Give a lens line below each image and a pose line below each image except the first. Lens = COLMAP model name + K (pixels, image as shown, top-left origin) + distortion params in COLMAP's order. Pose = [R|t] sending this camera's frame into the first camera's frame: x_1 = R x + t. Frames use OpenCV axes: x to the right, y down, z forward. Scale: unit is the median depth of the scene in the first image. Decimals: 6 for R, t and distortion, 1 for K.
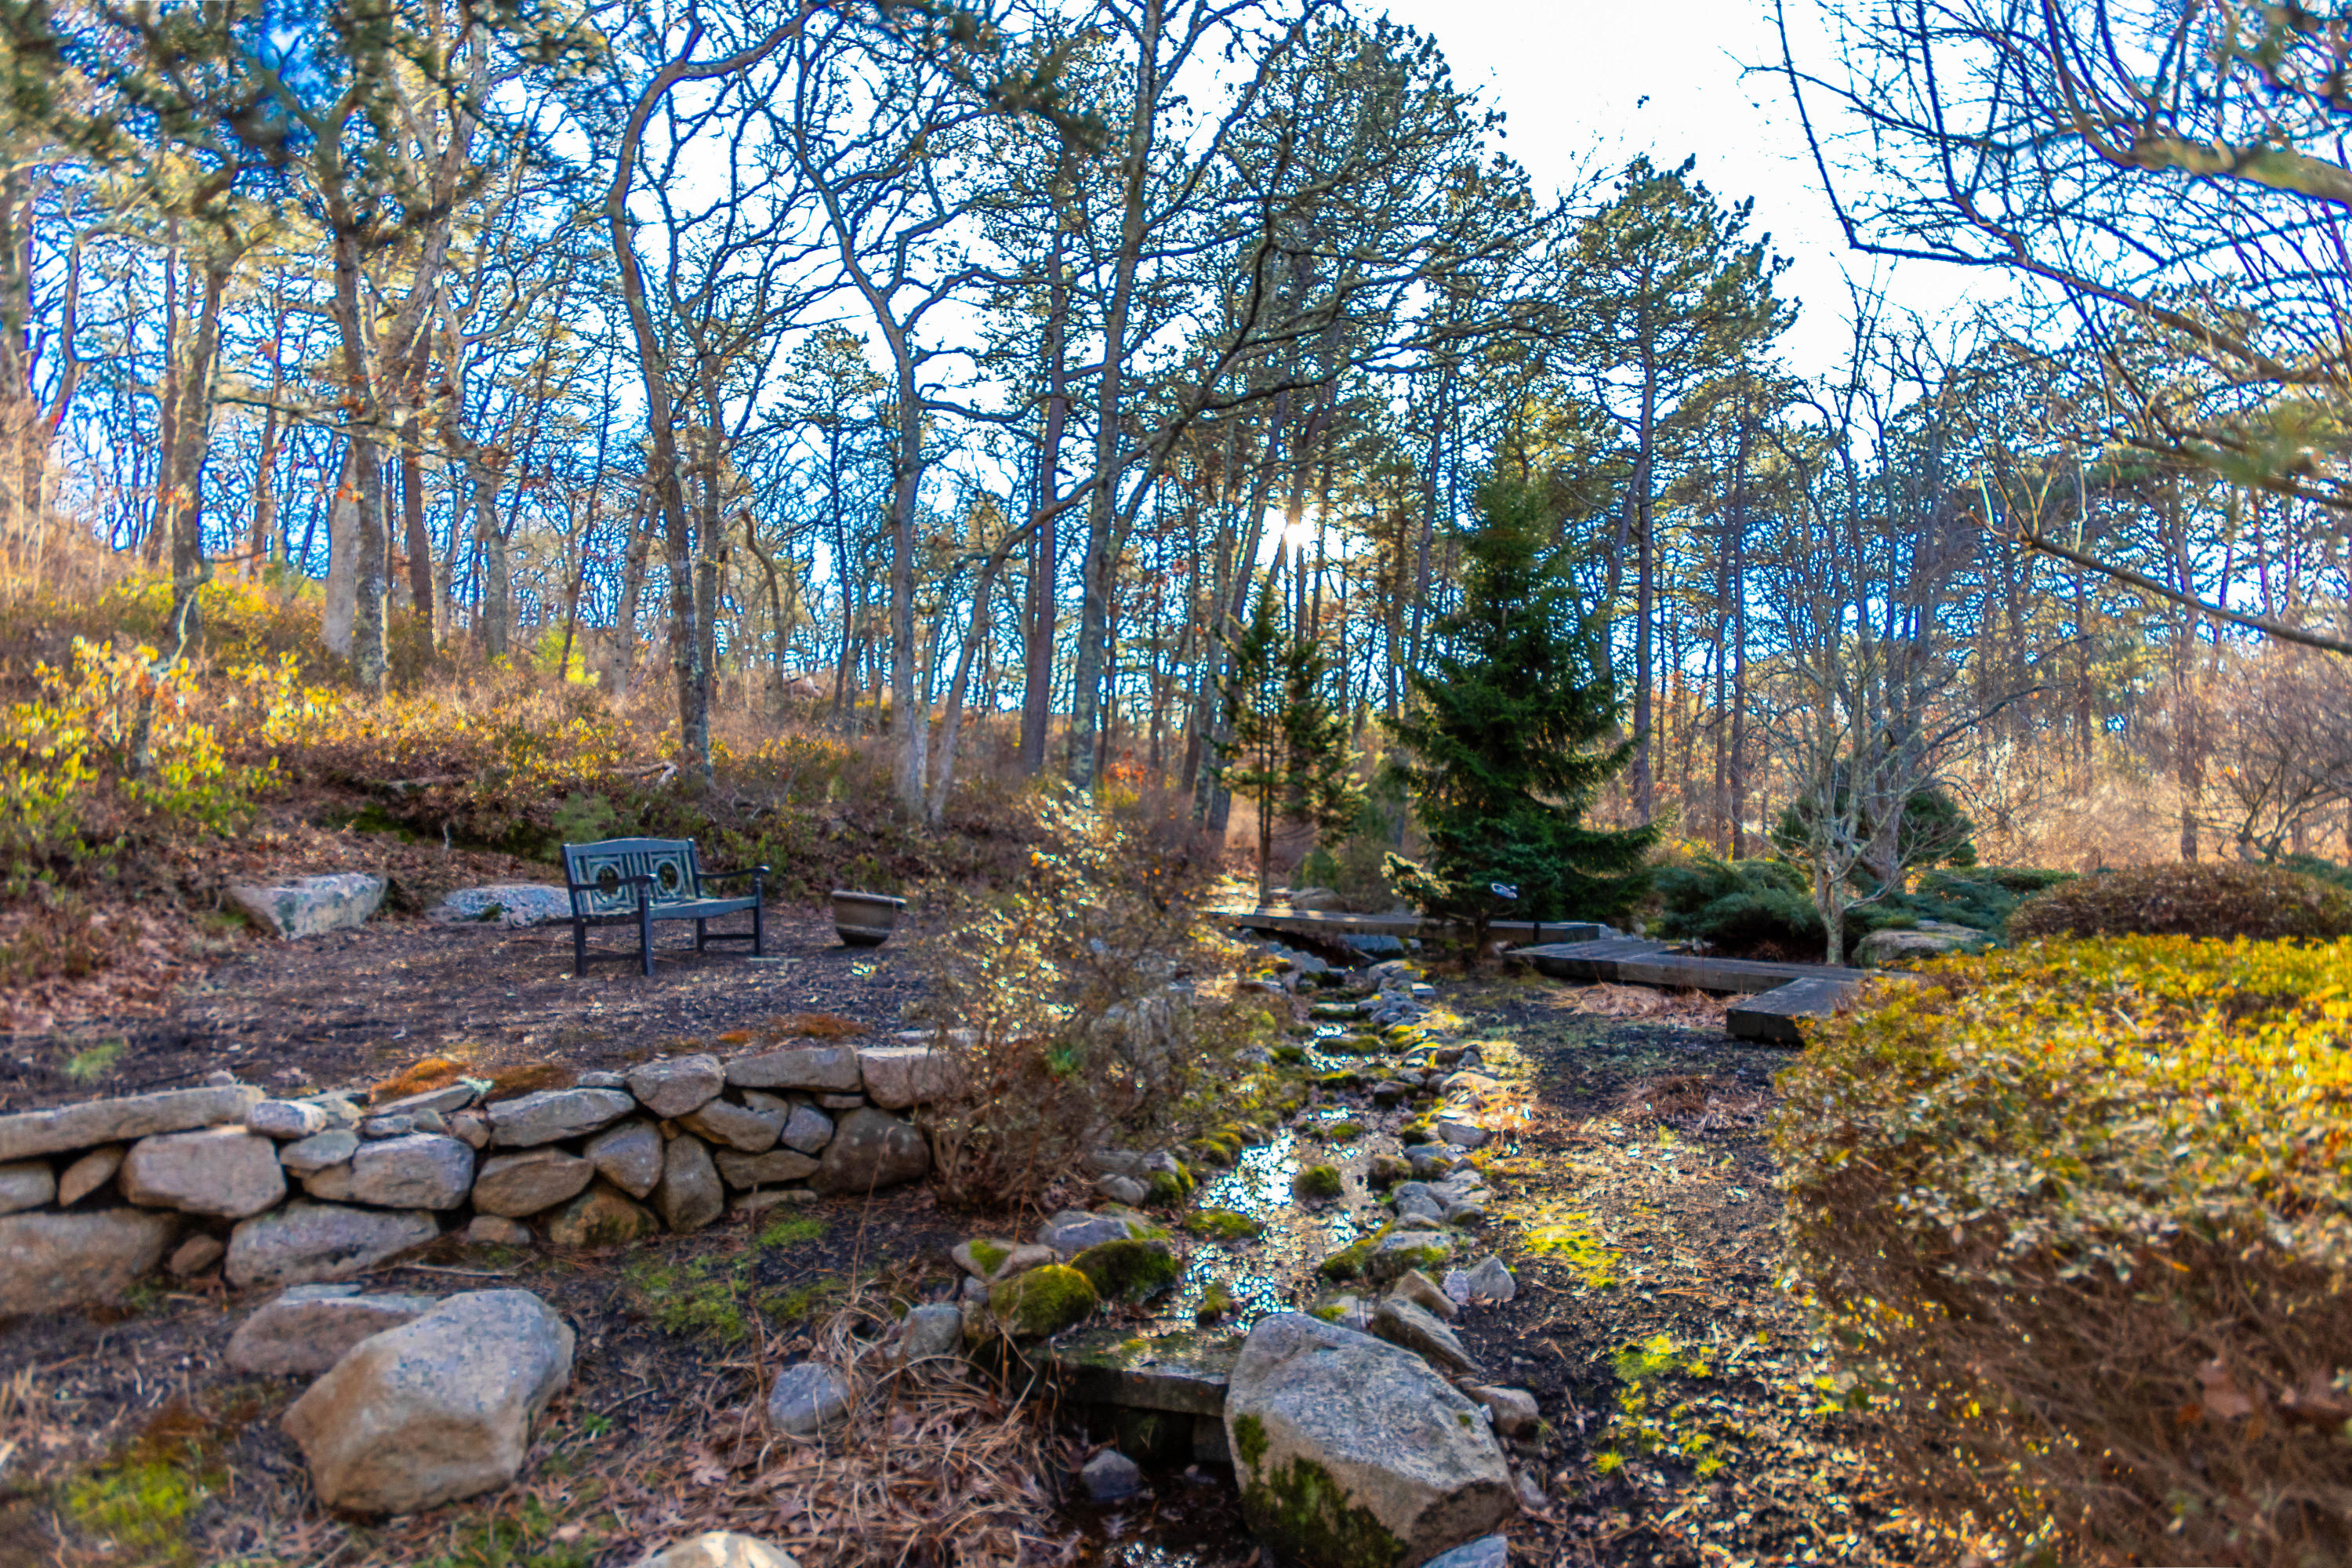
lens RADIAL K [[1125.0, 0, 1188.1], [0, 1125.0, 783.4], [0, 0, 1]] dist [0.004399, -0.000296]
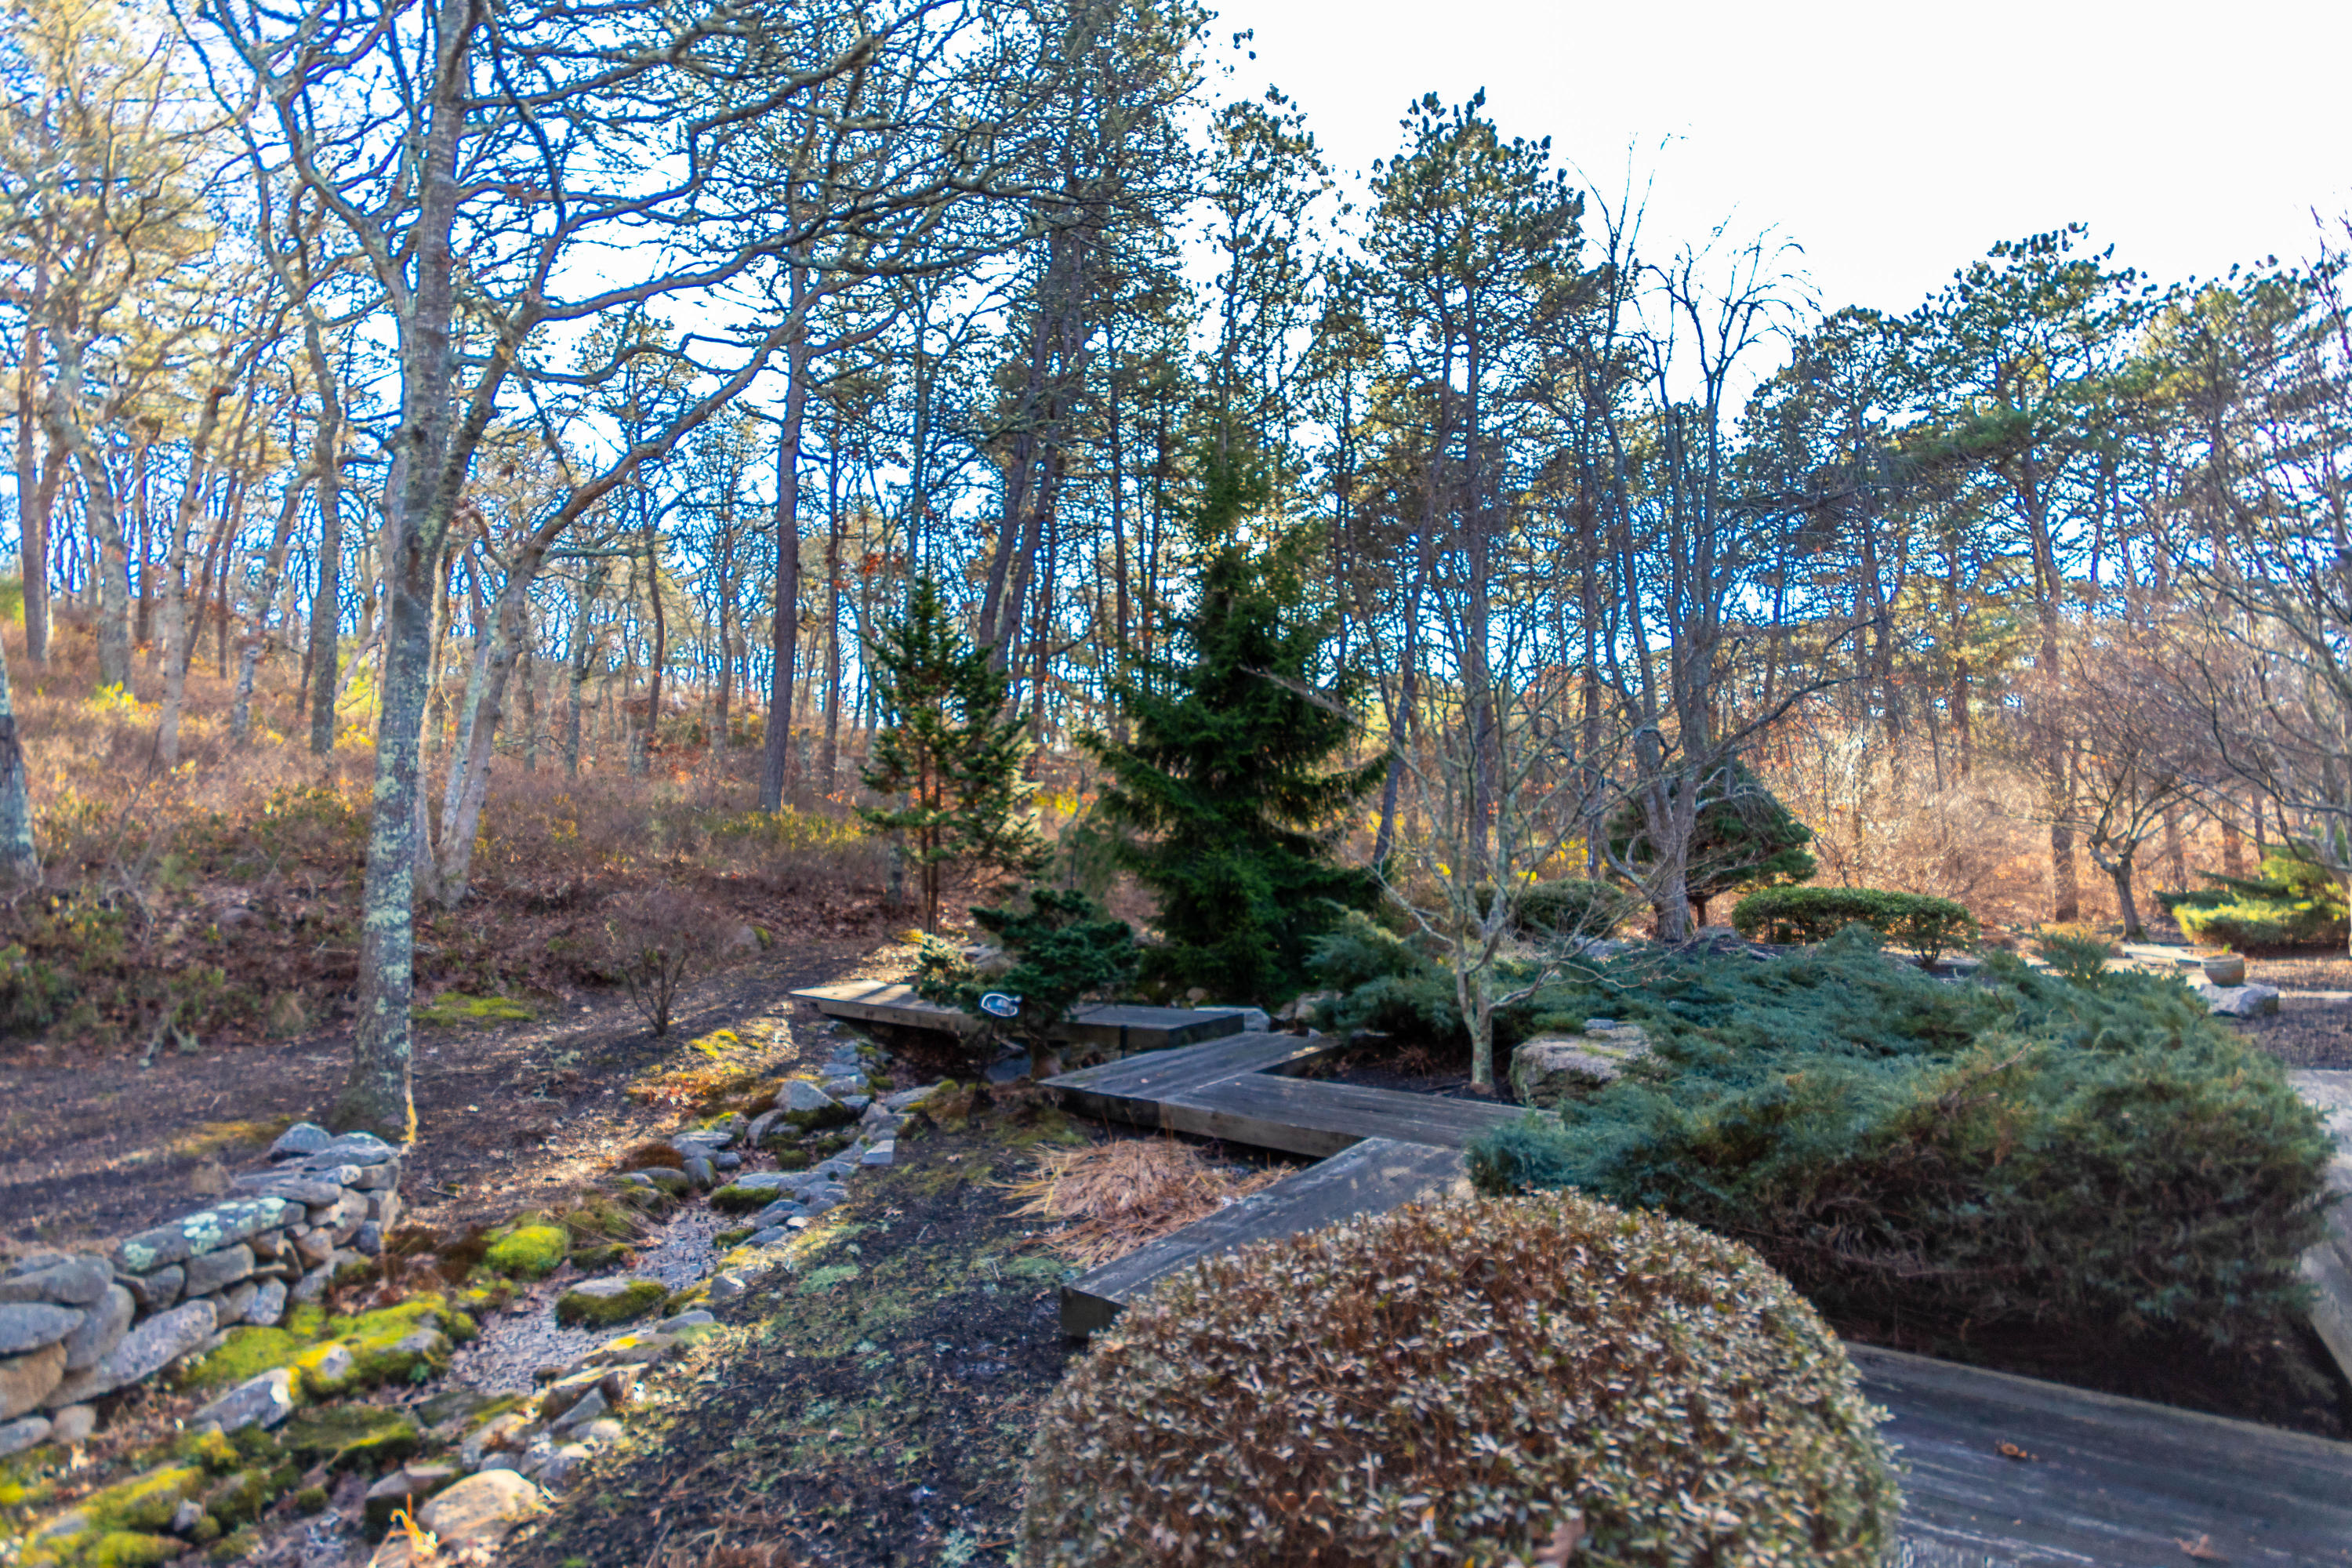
lens RADIAL K [[1153.5, 0, 1164.9], [0, 1153.5, 774.8], [0, 0, 1]] dist [-0.003511, -0.000765]
pose [[0.998244, -0.033392, 0.048933, 0.132318], [0.034042, 0.999342, -0.012501, -0.012390], [-0.048483, 0.014145, 0.998724, 0.108163]]
